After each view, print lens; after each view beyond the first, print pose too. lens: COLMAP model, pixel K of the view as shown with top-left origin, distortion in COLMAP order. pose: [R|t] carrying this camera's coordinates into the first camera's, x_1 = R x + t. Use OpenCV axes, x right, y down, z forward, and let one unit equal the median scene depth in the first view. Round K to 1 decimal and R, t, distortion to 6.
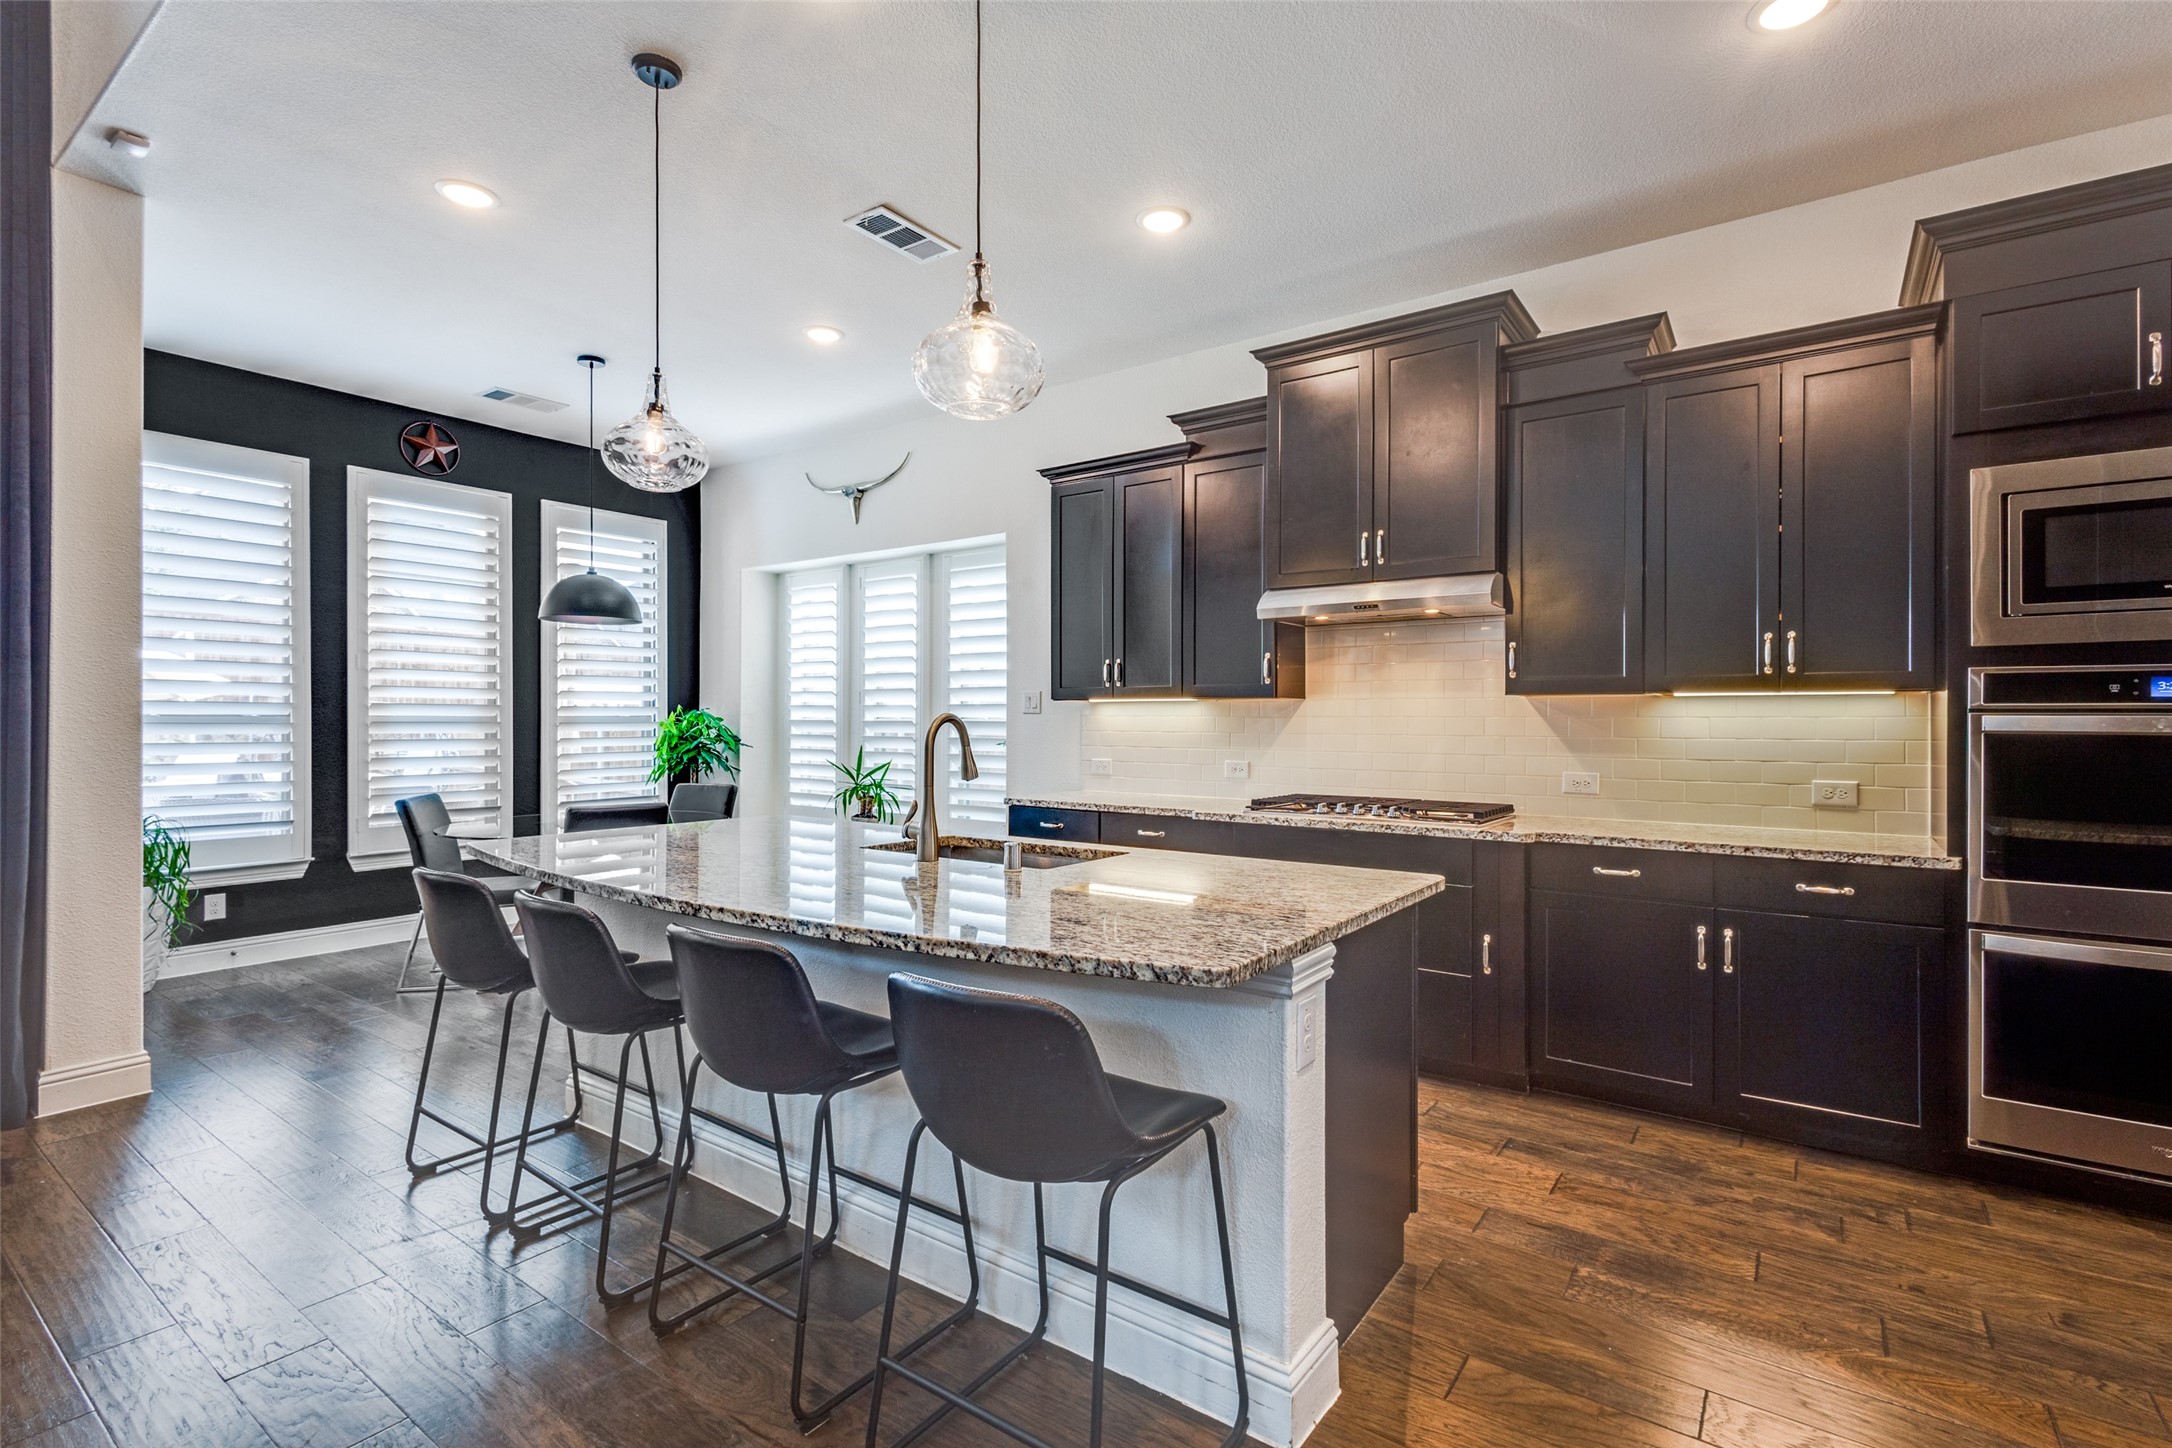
lens RADIAL K [[996.6, 0, 1084.9], [0, 996.6, 718.8], [0, 0, 1]] dist [0.008792, -0.003631]
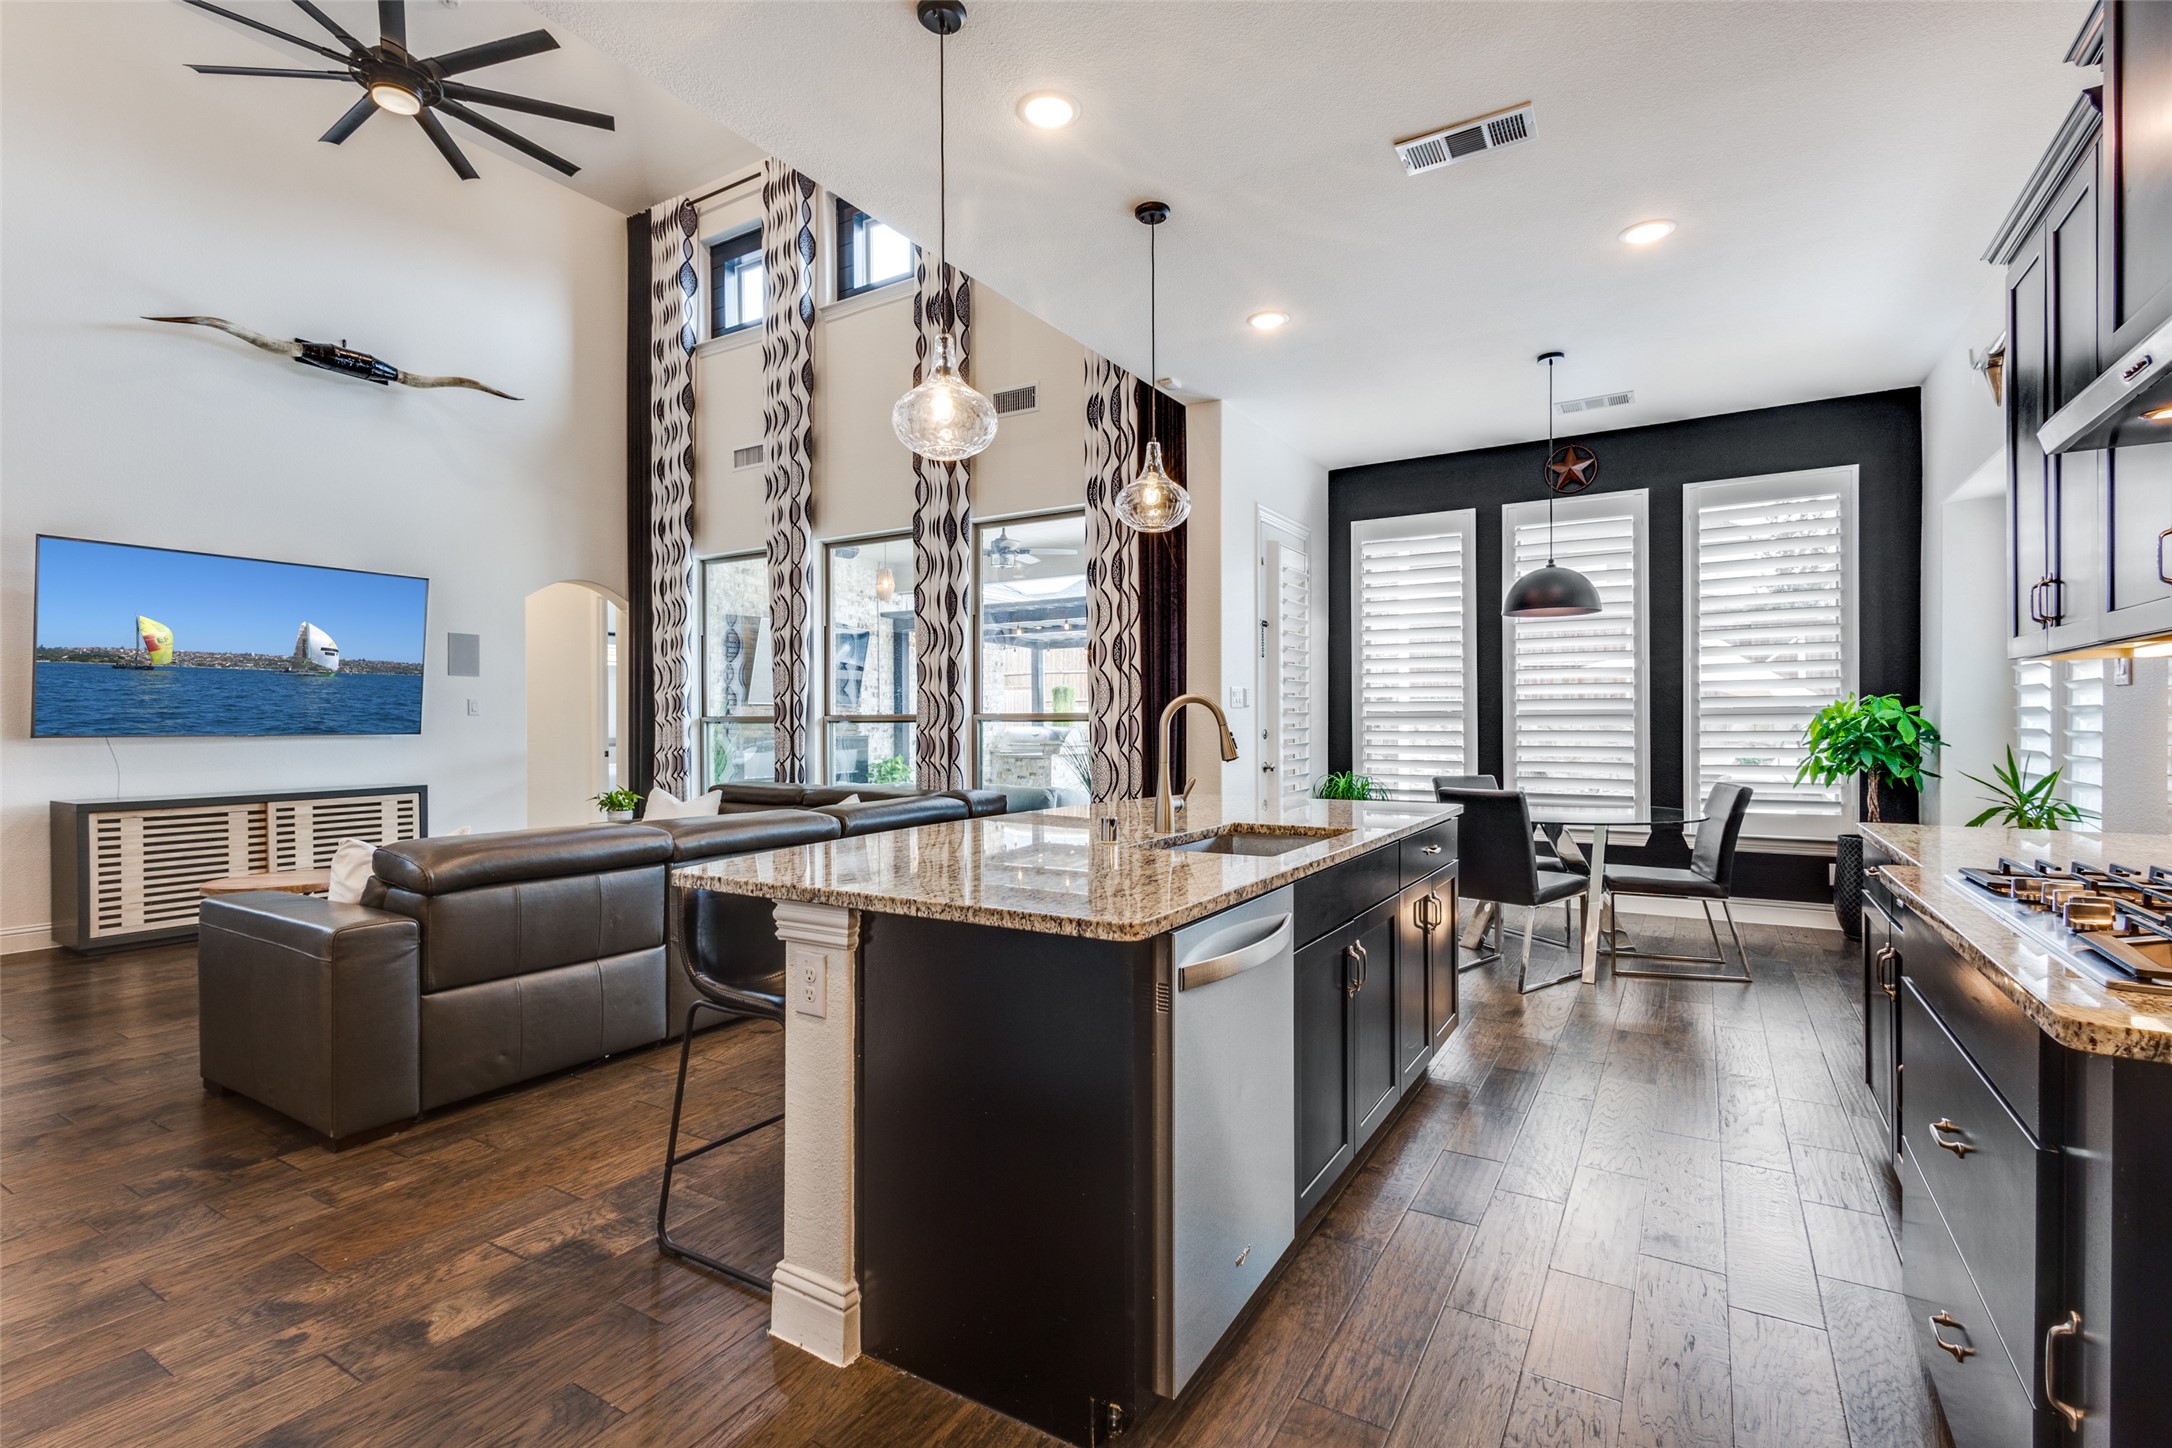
lens RADIAL K [[996.6, 0, 1089.4], [0, 996.6, 727.0], [0, 0, 1]] dist [0.008792, -0.003631]
pose [[0.072522, -0.002623, -0.997363, 0.529578], [0.004819, 0.999986, -0.002279, 0.018235], [0.997355, -0.004641, 0.072534, 0.494189]]
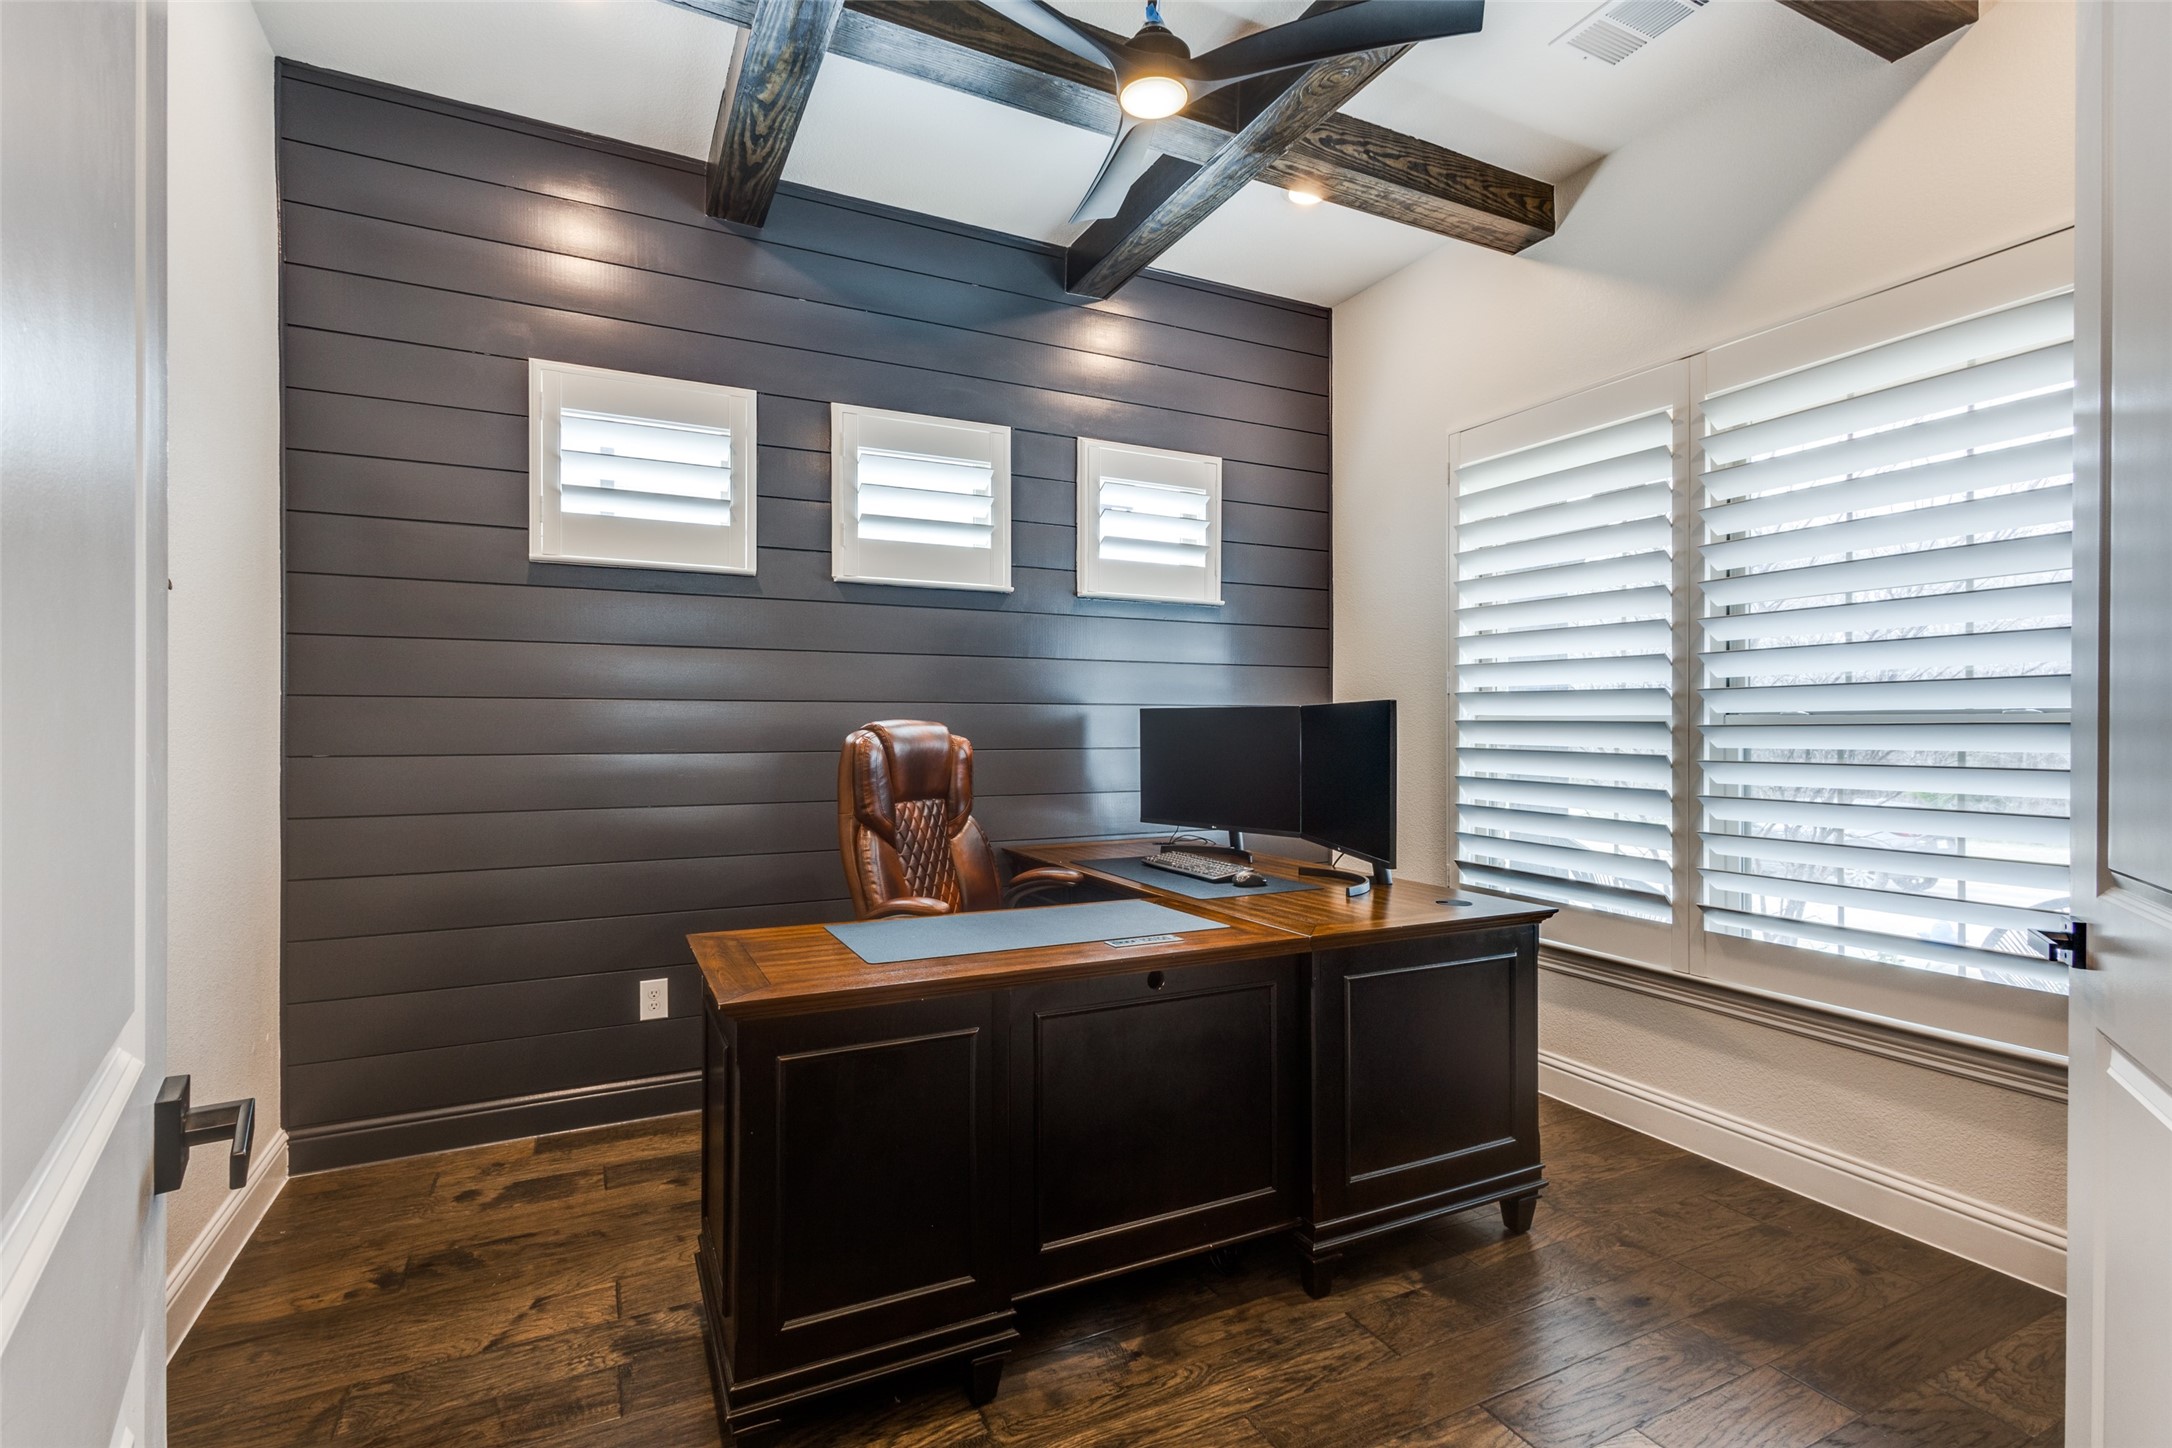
lens RADIAL K [[996.6, 0, 1083.0], [0, 996.6, 729.1], [0, 0, 1]] dist [0.008792, -0.003631]
pose [[0.885708, -0.013668, -0.464041, -0.356706], [0.020285, 0.999751, 0.009270, -0.004828], [0.463799, -0.017624, 0.885765, 0.683319]]
